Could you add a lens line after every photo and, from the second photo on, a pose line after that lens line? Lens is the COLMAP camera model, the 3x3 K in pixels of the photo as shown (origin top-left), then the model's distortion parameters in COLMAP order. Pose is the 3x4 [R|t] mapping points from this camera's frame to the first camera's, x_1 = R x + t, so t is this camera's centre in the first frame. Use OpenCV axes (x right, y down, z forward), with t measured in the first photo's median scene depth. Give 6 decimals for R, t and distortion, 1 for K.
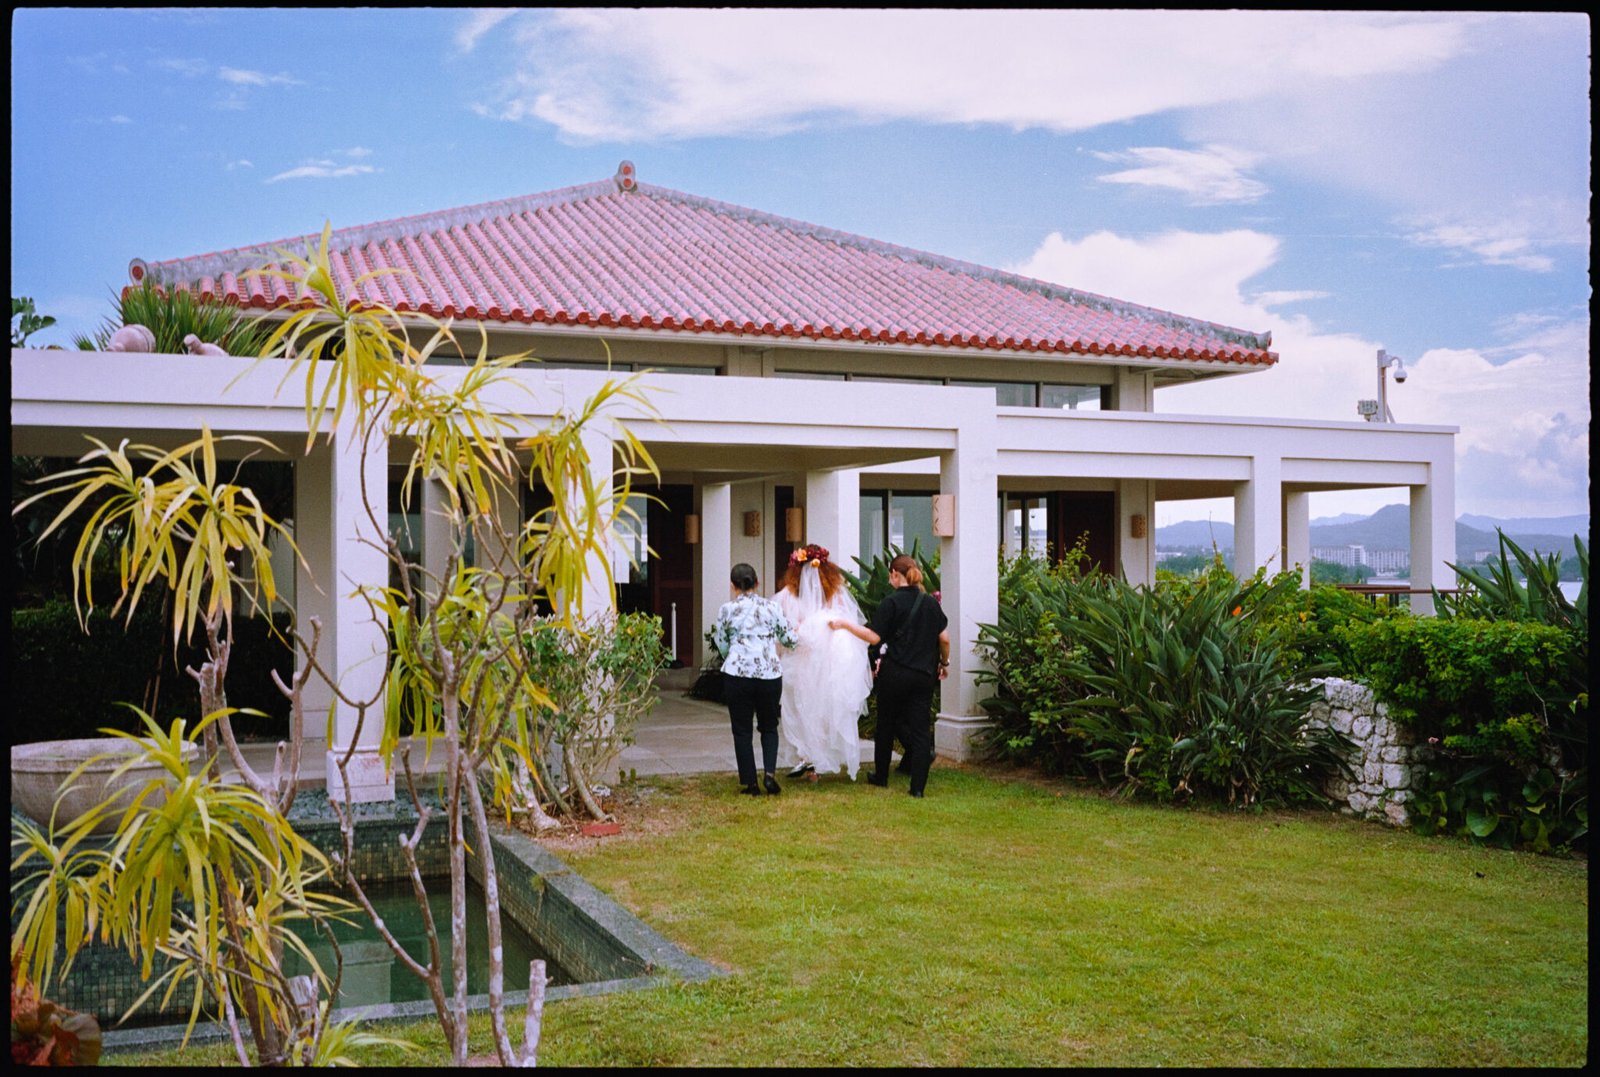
lens RADIAL K [[1564.4, 0, 799.7], [0, 1564.4, 540.8], [0, 0, 1]] dist [-0.043579, 0.000000]
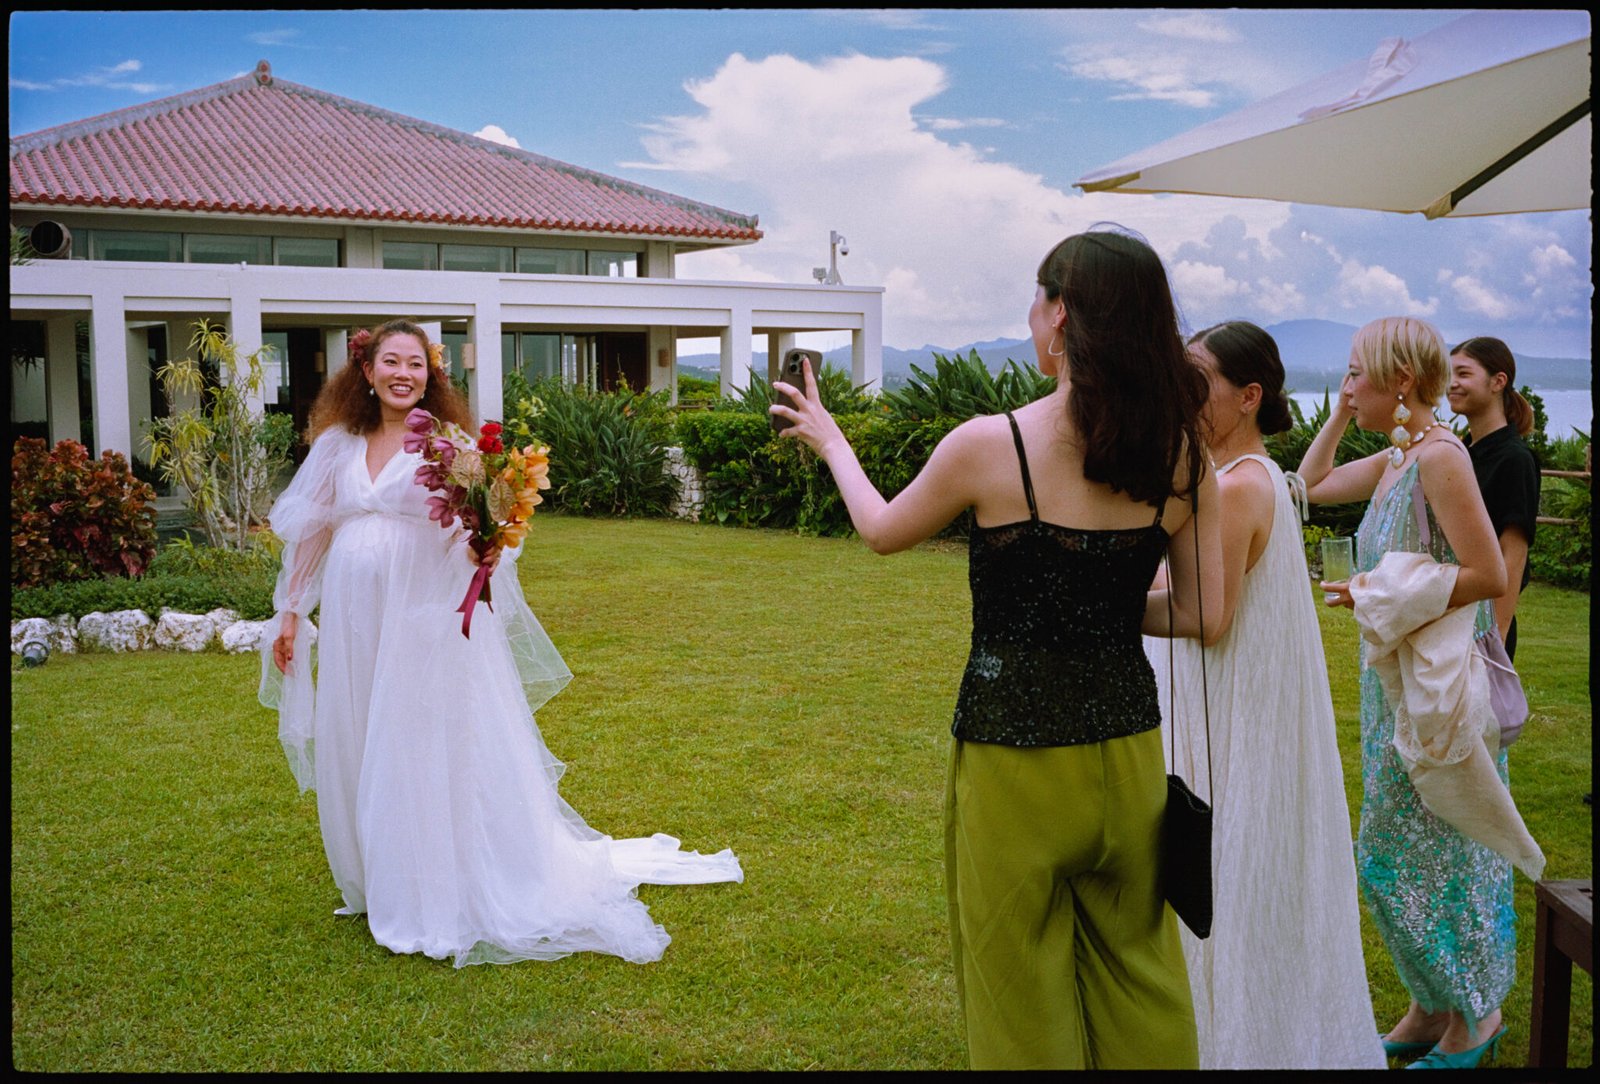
lens RADIAL K [[1564.4, 0, 800.1], [0, 1564.4, 545.5], [0, 0, 1]] dist [-0.043579, 0.000000]
pose [[0.977486, -0.022974, 0.209745, 0.047275], [-0.001454, 0.993297, 0.115577, -0.004528], [-0.210995, -0.113280, 0.970901, -0.401276]]
